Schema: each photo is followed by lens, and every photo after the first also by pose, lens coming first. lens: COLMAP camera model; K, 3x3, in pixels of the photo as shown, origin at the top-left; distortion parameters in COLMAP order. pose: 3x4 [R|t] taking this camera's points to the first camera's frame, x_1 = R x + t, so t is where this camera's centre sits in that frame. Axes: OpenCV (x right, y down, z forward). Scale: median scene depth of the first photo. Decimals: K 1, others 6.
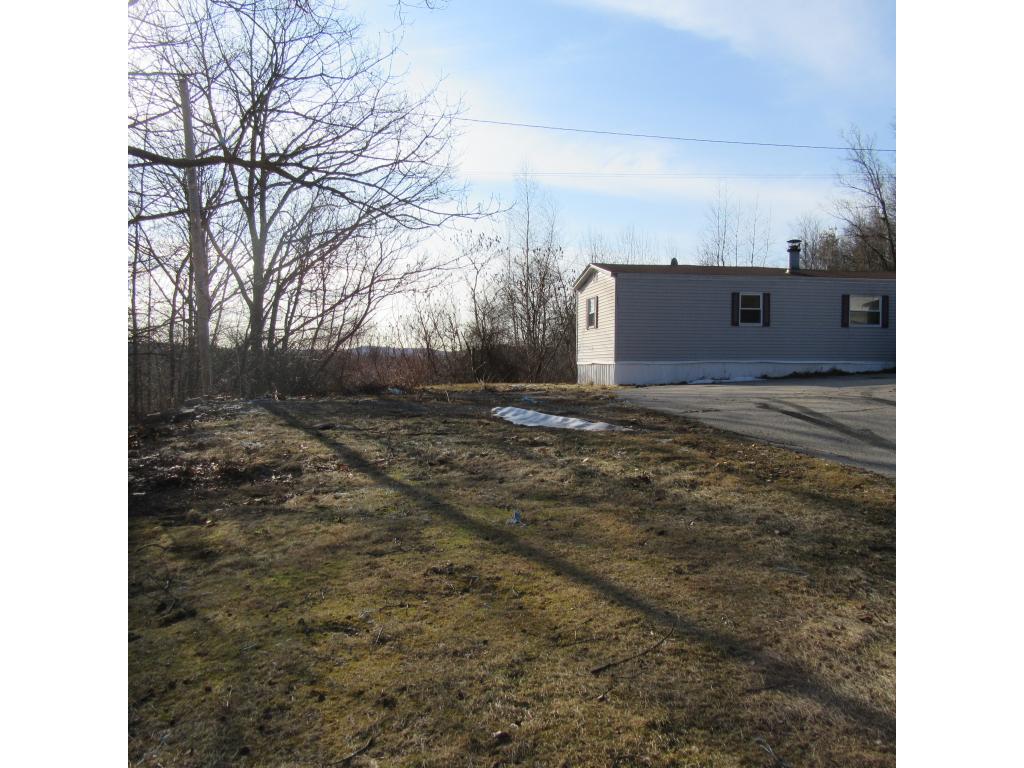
lens RADIAL K [[767.3, 0, 506.8], [0, 767.3, 387.4], [0, 0, 1]] dist [-0.032632, 0.010328]
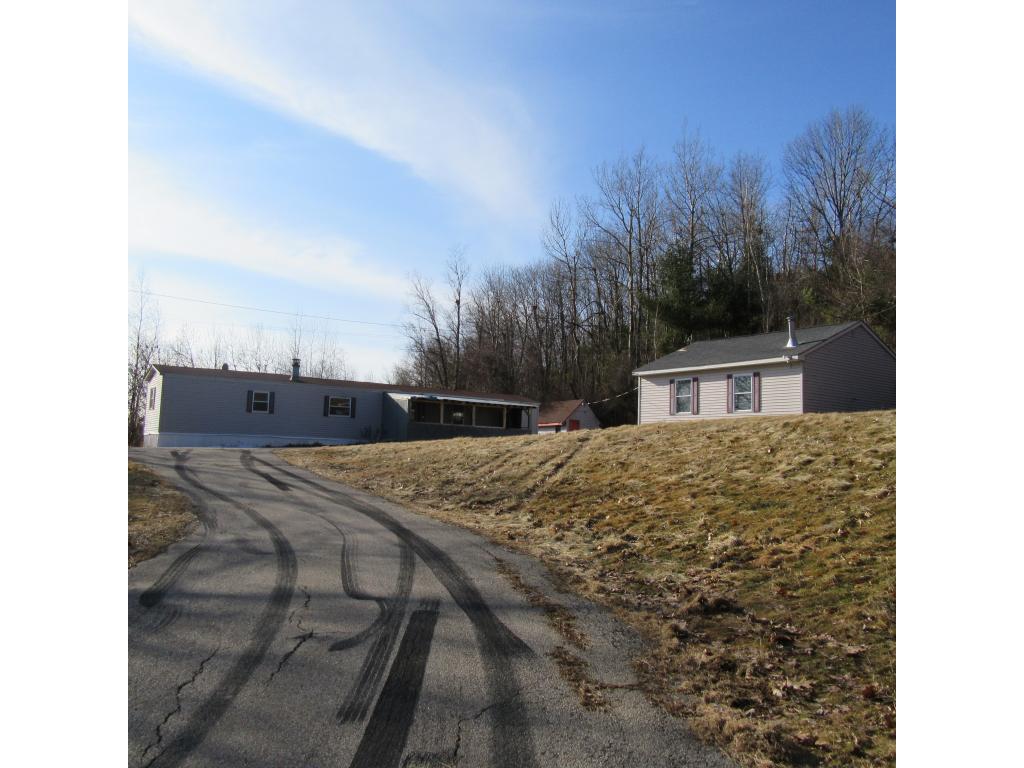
lens RADIAL K [[767.3, 0, 514.2], [0, 767.3, 384.0], [0, 0, 1]] dist [-0.032632, 0.010328]
pose [[0.915934, 0.061860, 0.396533, 0.553084], [-0.012725, 0.992029, -0.125366, 0.146979], [-0.401128, 0.109781, 0.909420, -1.851815]]
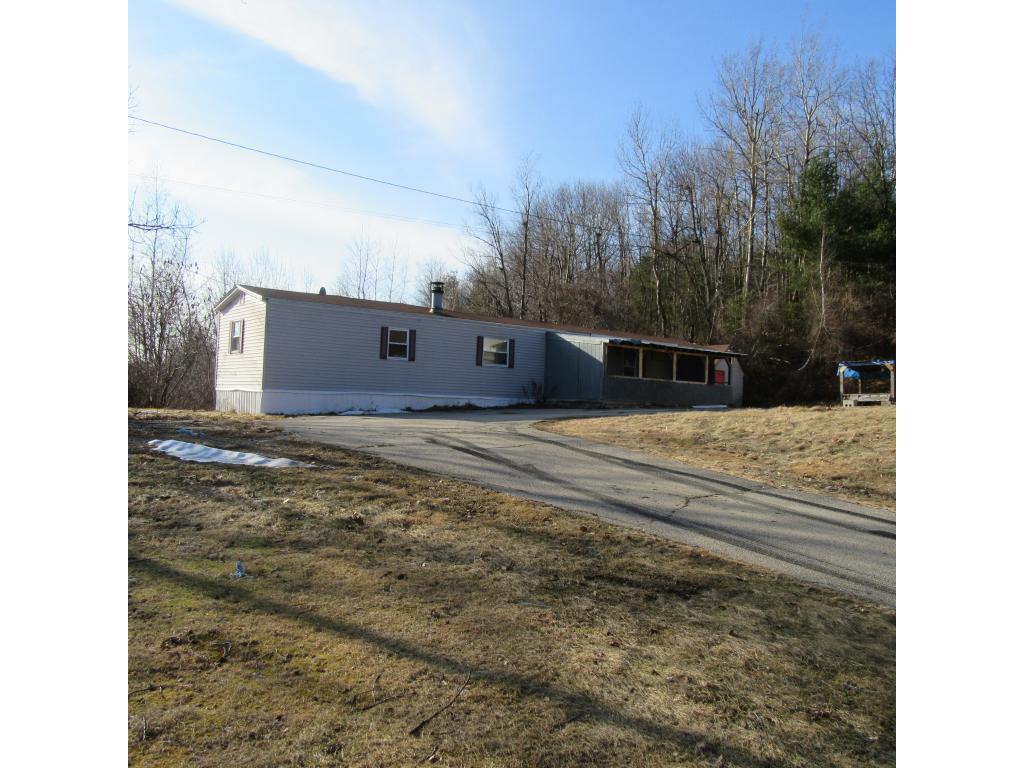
lens RADIAL K [[767.3, 0, 514.5], [0, 767.3, 377.1], [0, 0, 1]] dist [-0.032632, 0.010328]
pose [[0.878430, 0.045403, 0.475709, -0.115460], [-0.022764, 0.998322, -0.053248, -0.015873], [-0.477328, 0.035946, 0.877990, 0.025905]]
